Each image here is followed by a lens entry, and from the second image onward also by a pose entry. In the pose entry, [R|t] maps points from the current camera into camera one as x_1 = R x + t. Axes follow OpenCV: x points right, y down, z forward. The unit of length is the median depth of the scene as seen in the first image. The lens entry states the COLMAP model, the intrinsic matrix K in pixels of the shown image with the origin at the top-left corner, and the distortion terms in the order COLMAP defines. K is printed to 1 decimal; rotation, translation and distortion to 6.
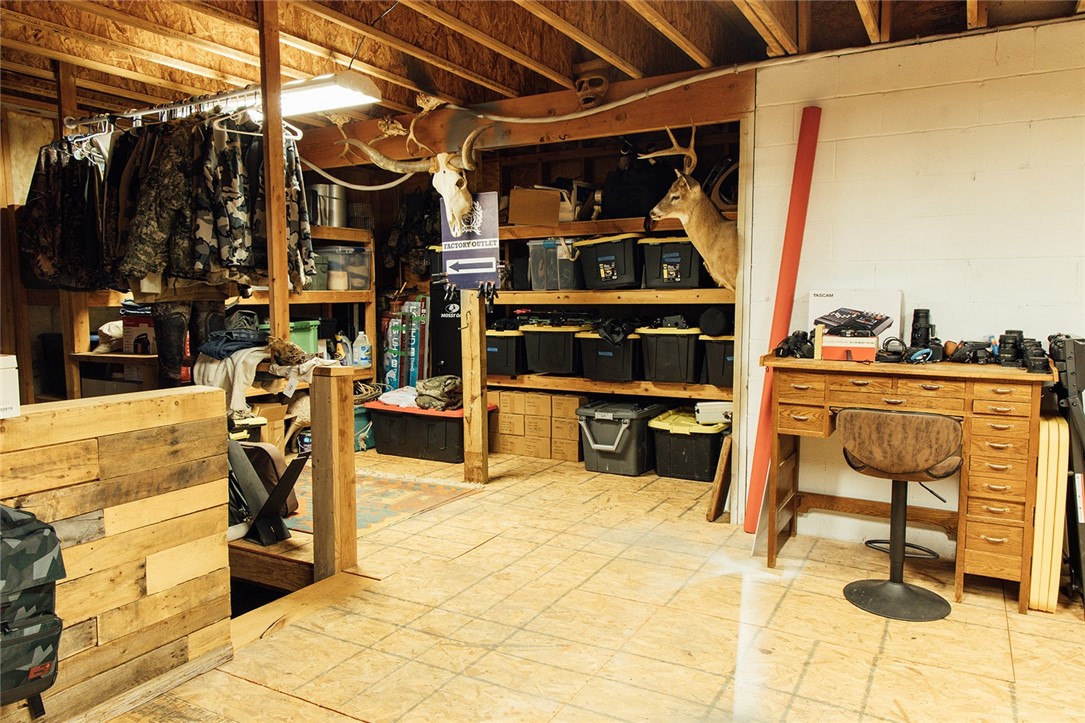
lens RADIAL K [[755.1, 0, 541.1], [0, 755.1, 360.4], [0, 0, 1]] dist [0.023059, -0.007103]
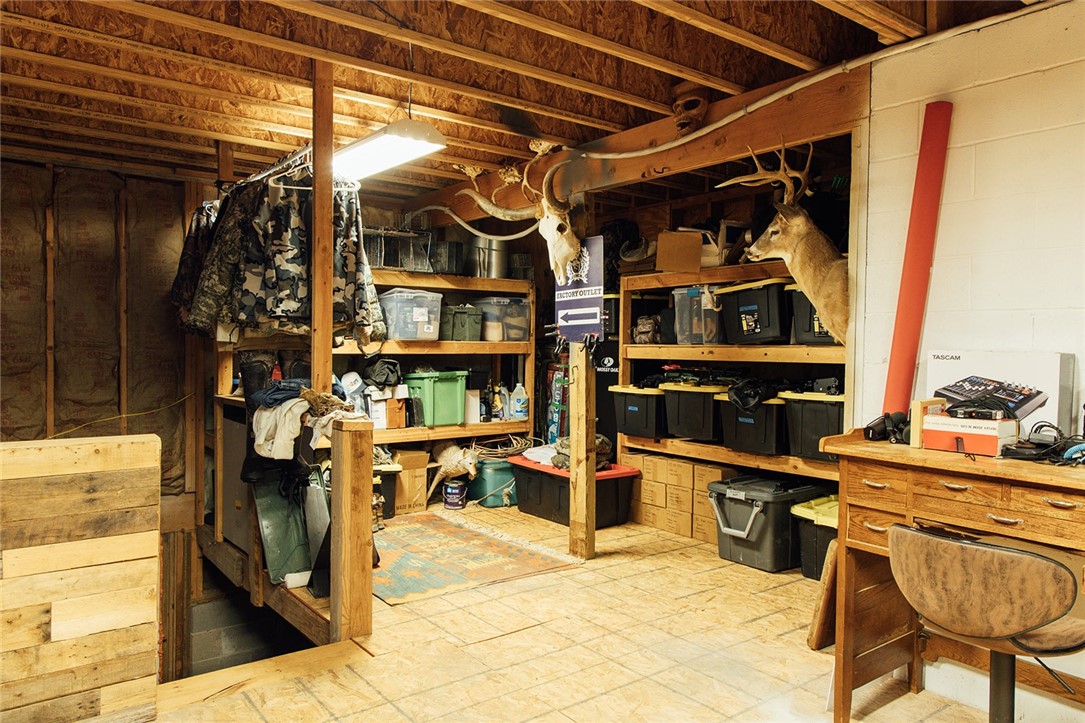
lens RADIAL K [[755.1, 0, 543.0], [0, 755.1, 360.8], [0, 0, 1]] dist [0.023059, -0.007103]
pose [[0.920627, 0.023209, -0.389754, 0.283355], [-0.049262, 0.997159, -0.056981, -0.021855], [0.387324, 0.071658, 0.919155, 0.181136]]
